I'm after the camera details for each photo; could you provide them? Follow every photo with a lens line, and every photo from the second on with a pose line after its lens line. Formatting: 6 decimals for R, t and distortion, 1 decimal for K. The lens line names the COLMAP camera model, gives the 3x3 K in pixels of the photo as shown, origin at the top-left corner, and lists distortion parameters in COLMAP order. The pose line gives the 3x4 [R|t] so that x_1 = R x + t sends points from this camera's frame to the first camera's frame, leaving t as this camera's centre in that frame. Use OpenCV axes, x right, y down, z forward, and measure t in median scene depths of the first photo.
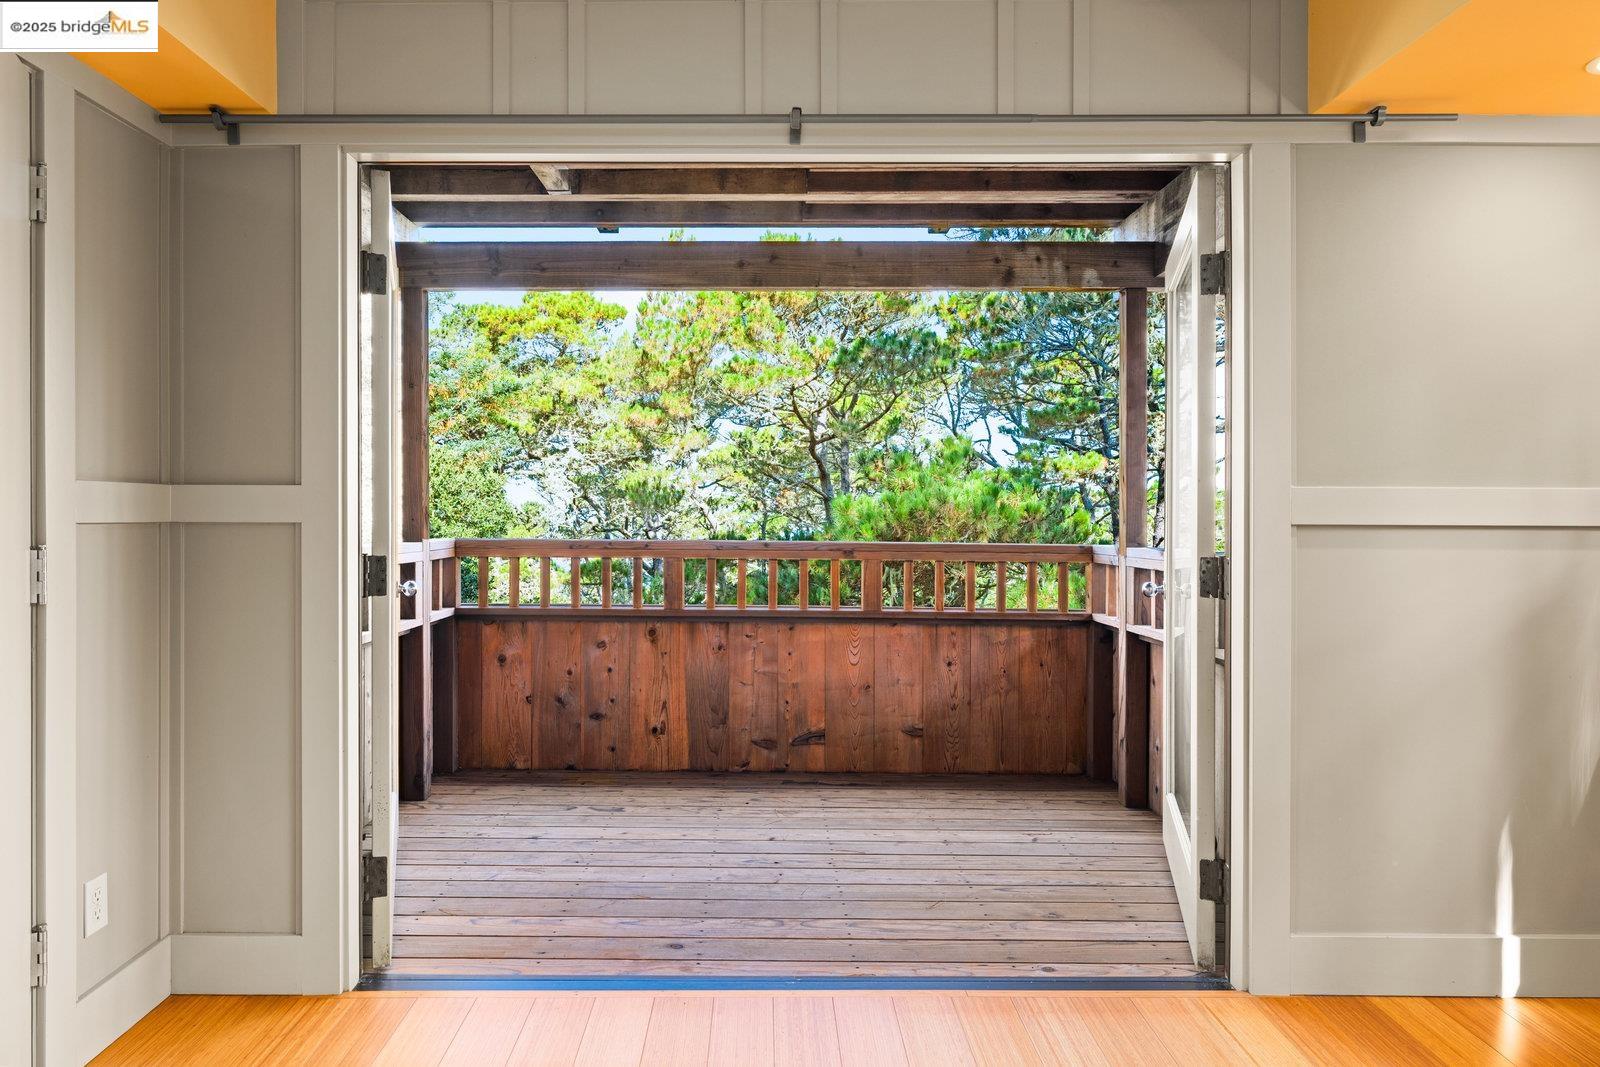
lens RADIAL K [[1027.0, 0, 747.7], [0, 1027.0, 519.0], [0, 0, 1]] dist [-0.000735, -0.001510]
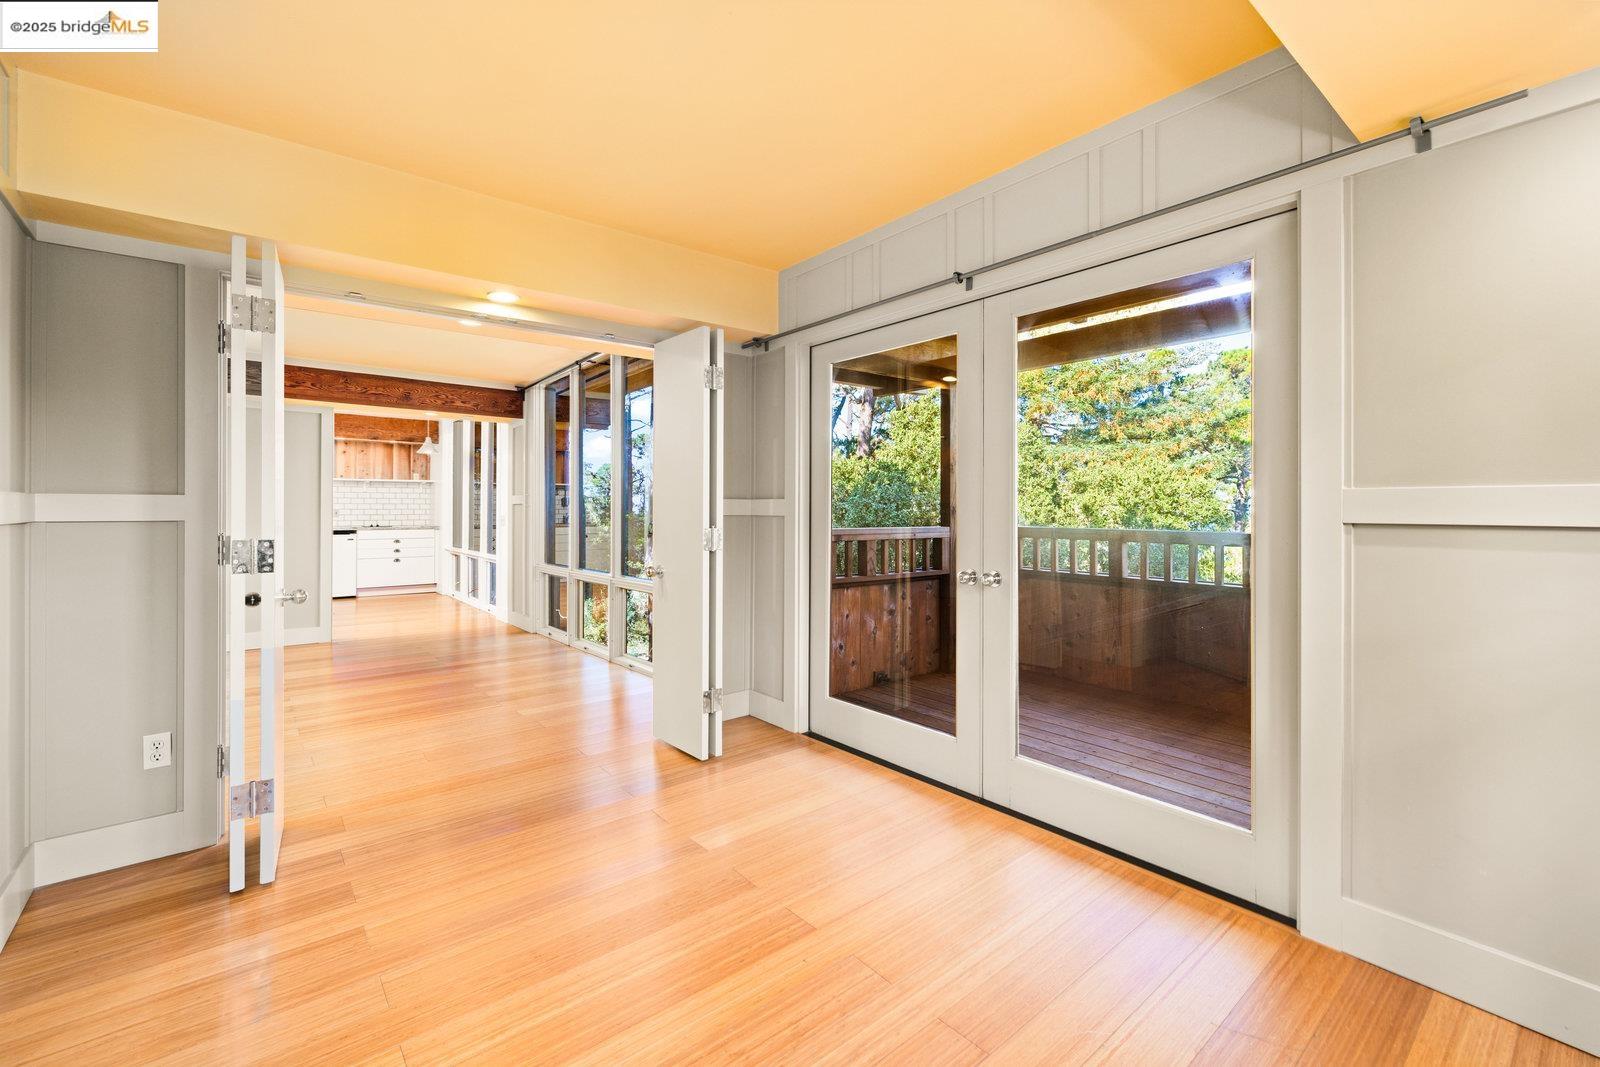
lens RADIAL K [[671.6, 0, 774.6], [0, 671.6, 508.9], [0, 0, 1]] dist [0.000133, 0.000091]
pose [[0.626938, -0.001660, -0.779067, 0.375743], [-0.003269, 0.999983, -0.004762, -0.002250], [0.779062, 0.005532, 0.626922, 0.039565]]
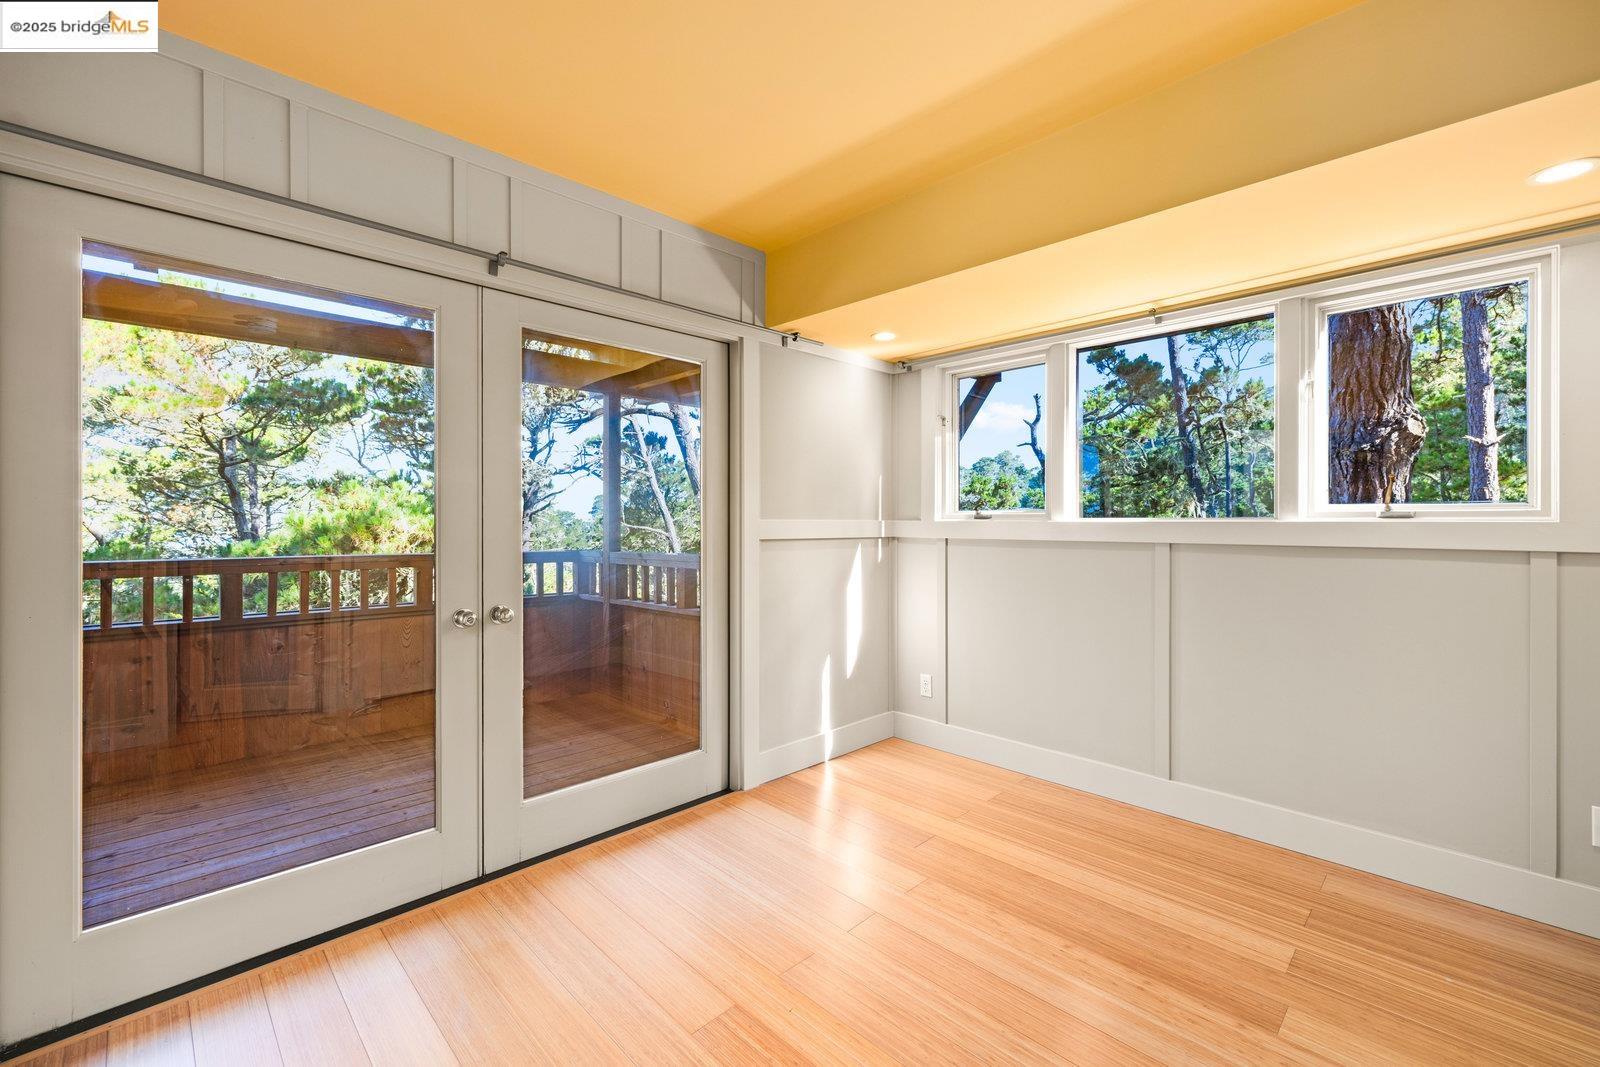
lens RADIAL K [[678.5, 0, 799.8], [0, 678.5, 529.2], [0, 0, 1]] dist [-0.000455, -0.000040]
pose [[0.700757, -0.010803, 0.713318, -0.173346], [0.008629, 0.999941, 0.006666, -0.011480], [-0.713348, 0.001484, 0.700809, 0.030706]]
